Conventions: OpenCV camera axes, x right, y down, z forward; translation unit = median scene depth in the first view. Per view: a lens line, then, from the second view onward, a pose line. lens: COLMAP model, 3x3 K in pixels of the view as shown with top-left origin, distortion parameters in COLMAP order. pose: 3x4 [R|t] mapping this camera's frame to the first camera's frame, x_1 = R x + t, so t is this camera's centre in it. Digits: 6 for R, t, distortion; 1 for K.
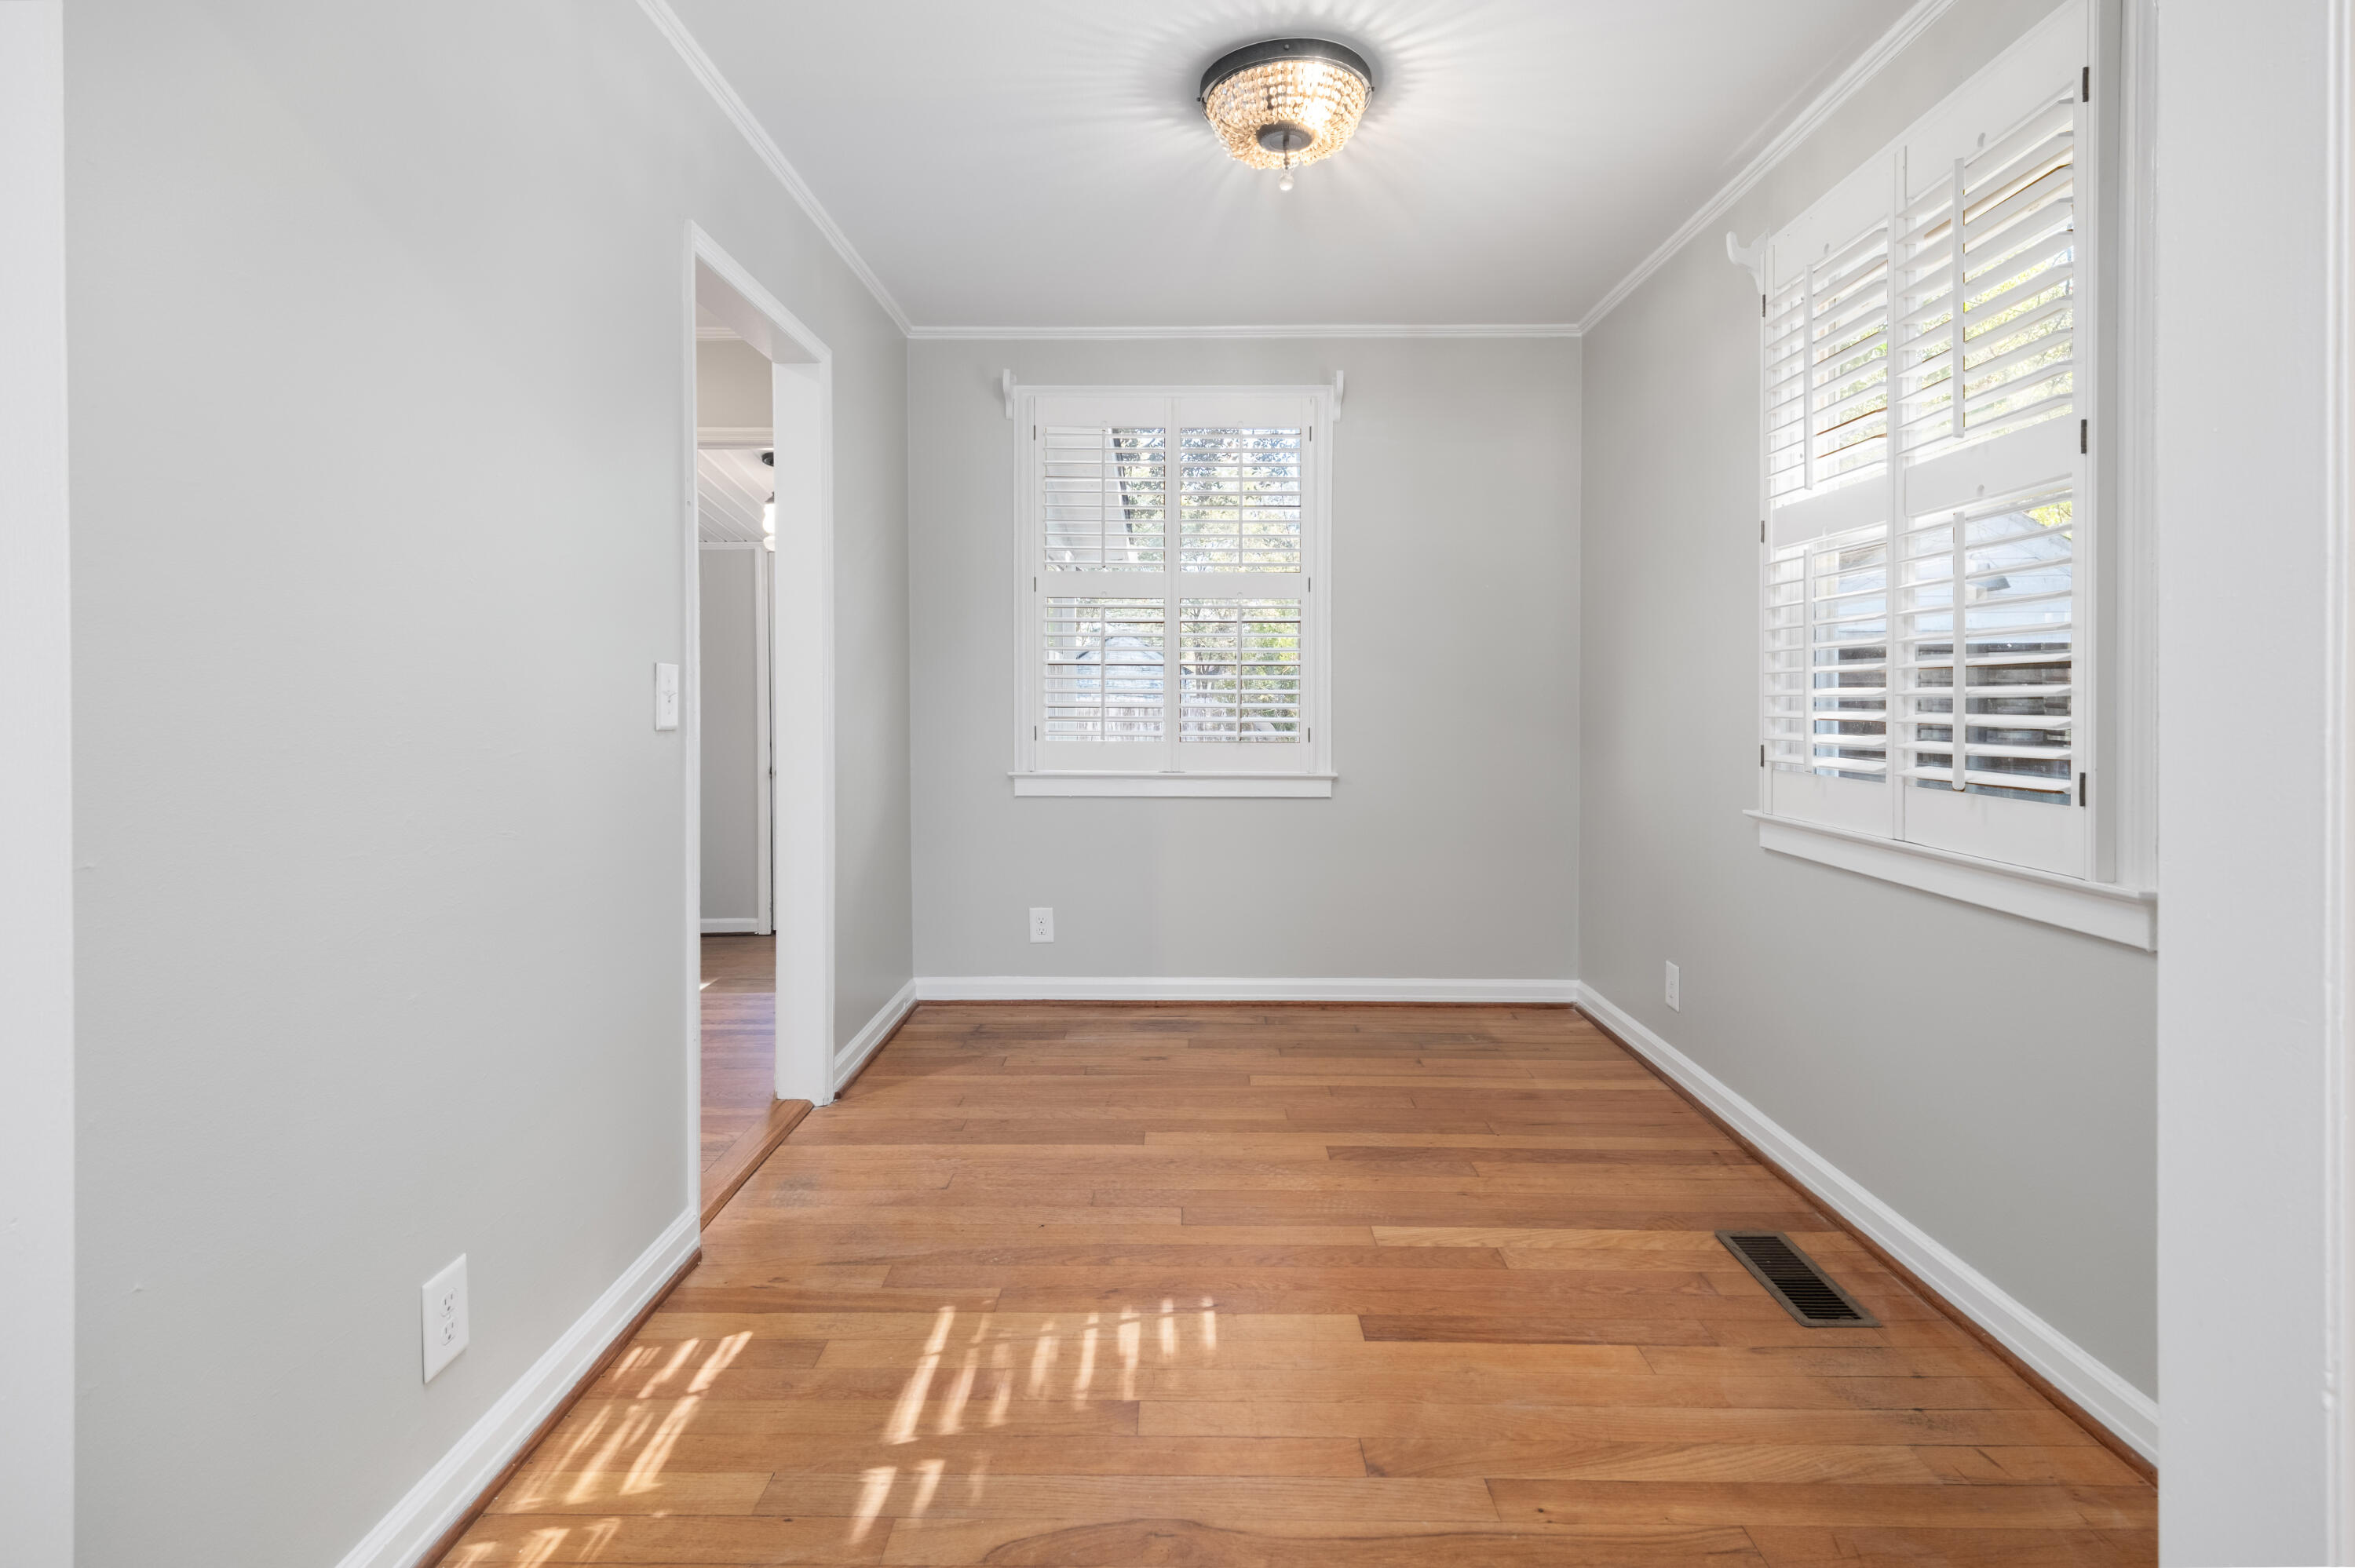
lens RADIAL K [[1141.1, 0, 1180.7], [0, 1141.1, 683.5], [0, 0, 1]] dist [0.014685, -0.000679]
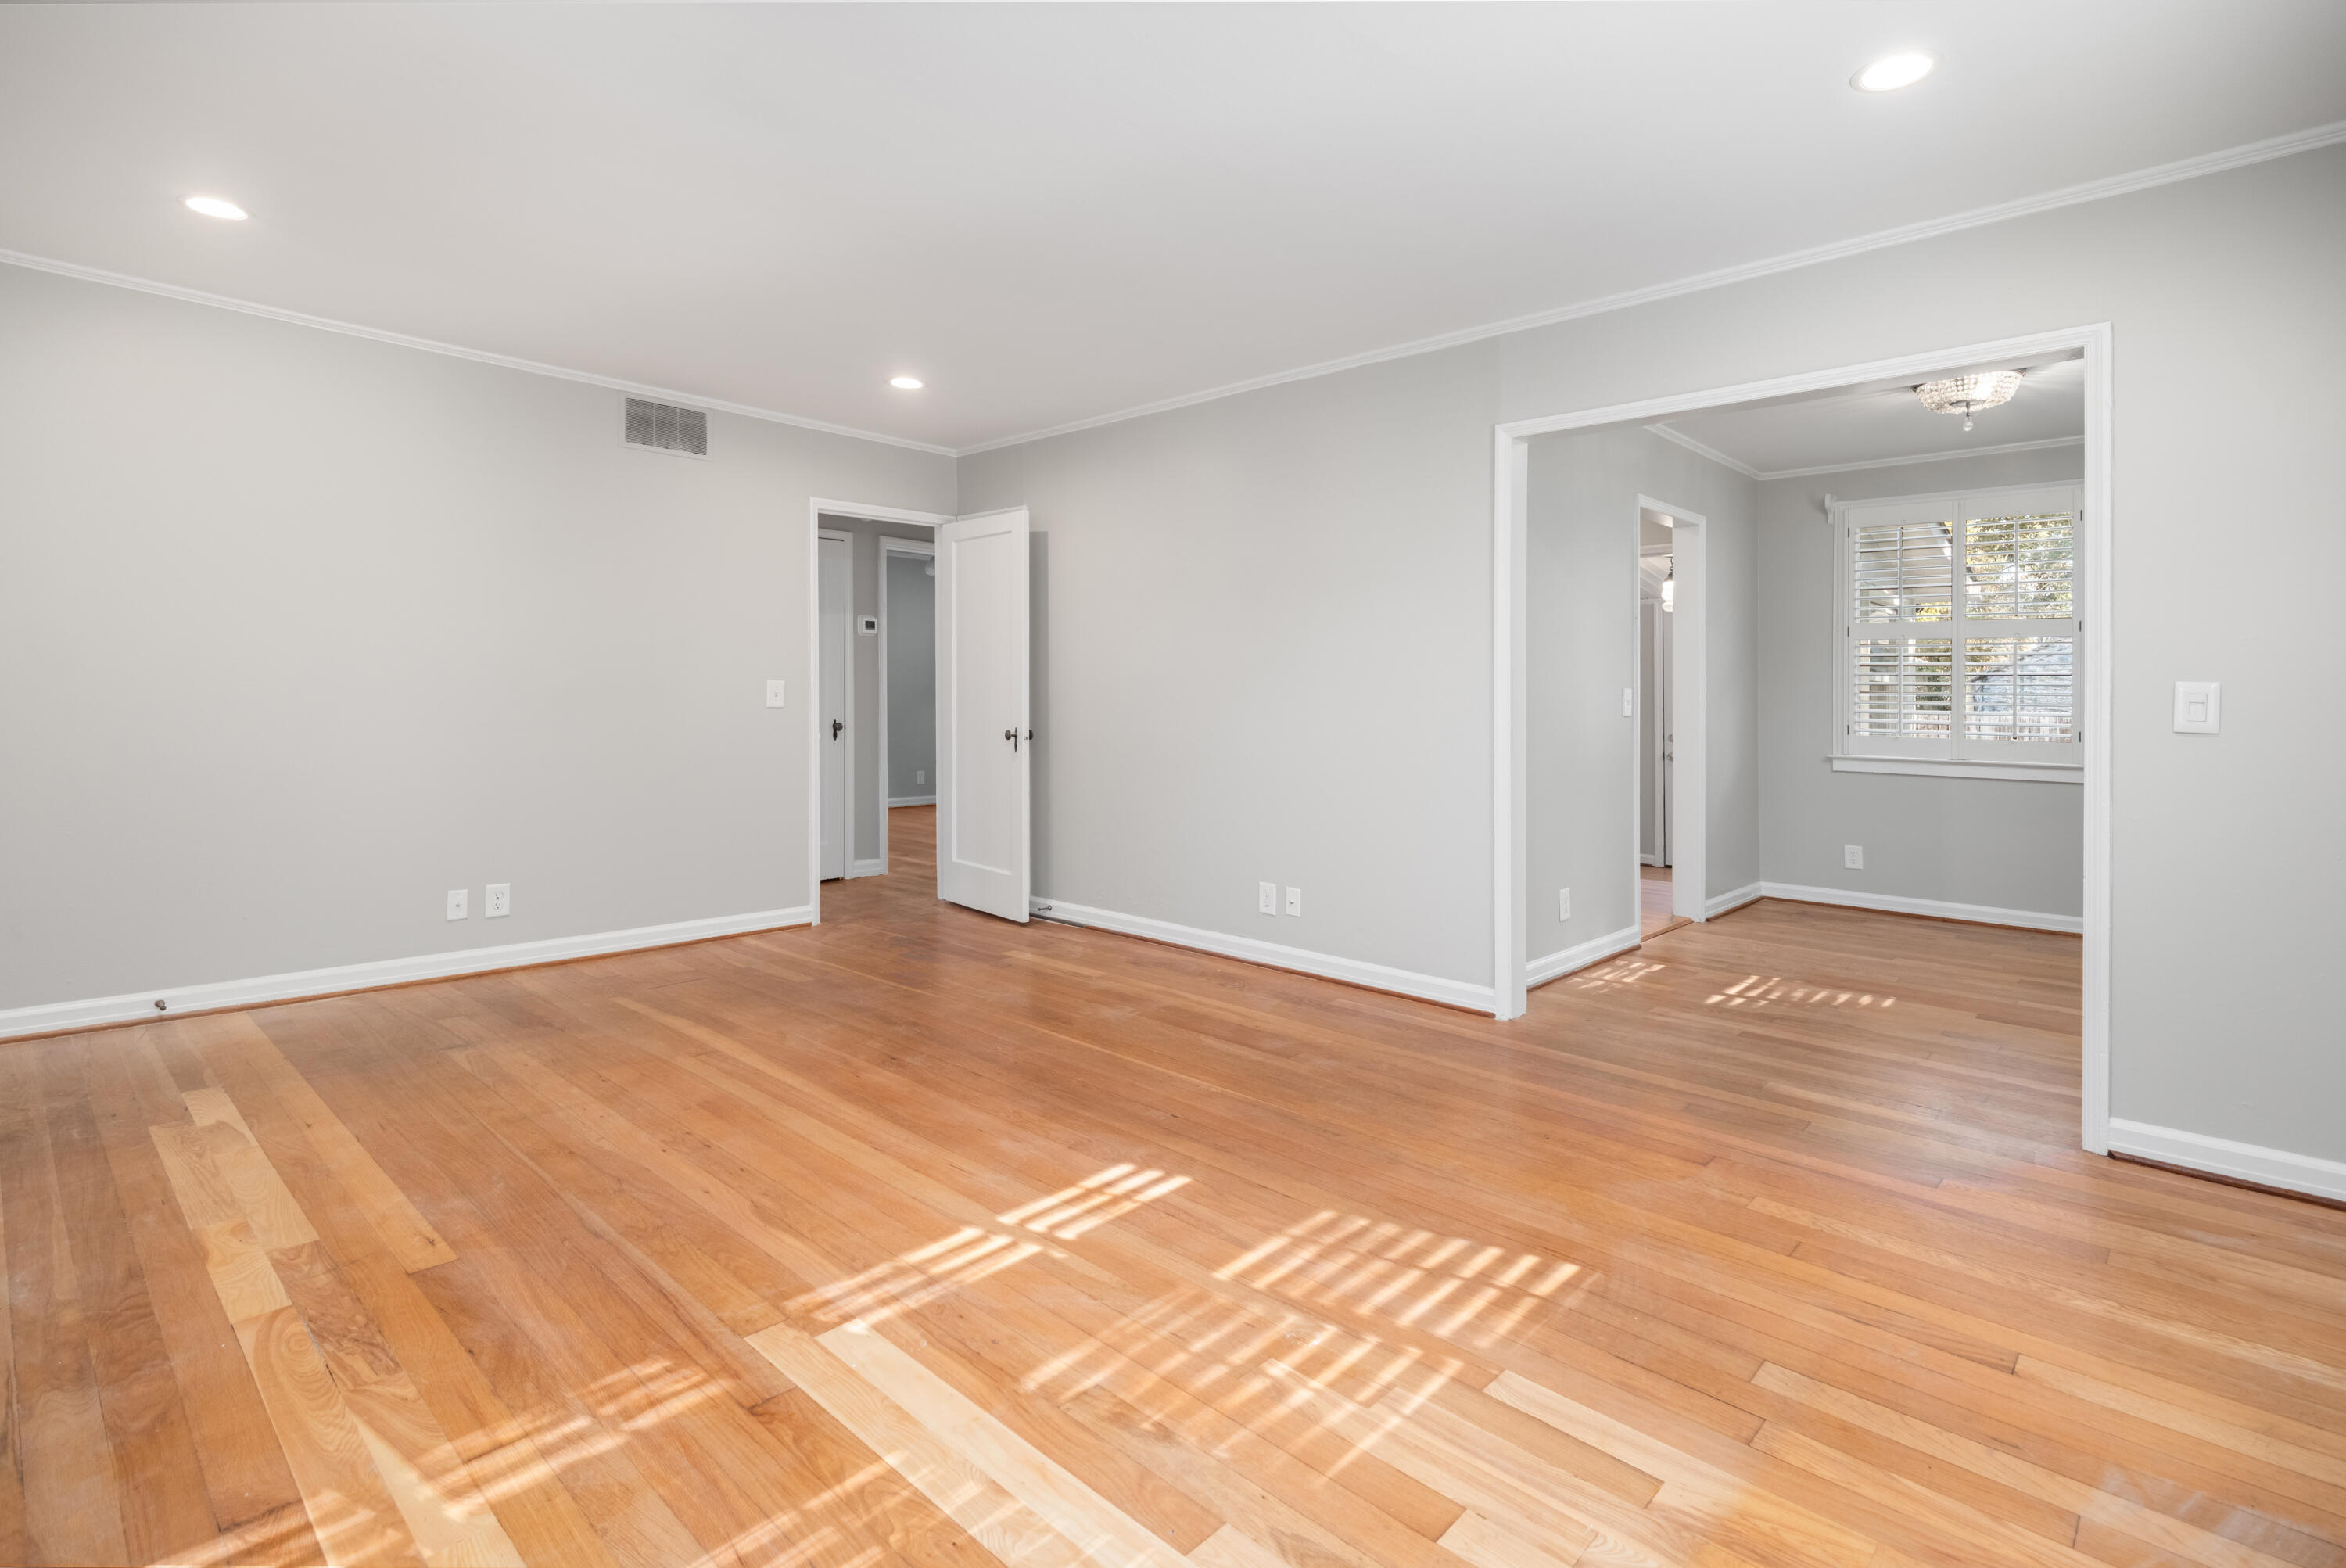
lens RADIAL K [[1136.9, 0, 1176.2], [0, 1136.9, 683.9], [0, 0, 1]] dist [0.014685, -0.000679]
pose [[0.737147, 0.002690, -0.675727, 0.270189], [-0.006974, 0.999969, -0.003628, -0.006760], [0.675696, 0.007387, 0.737143, -0.814748]]
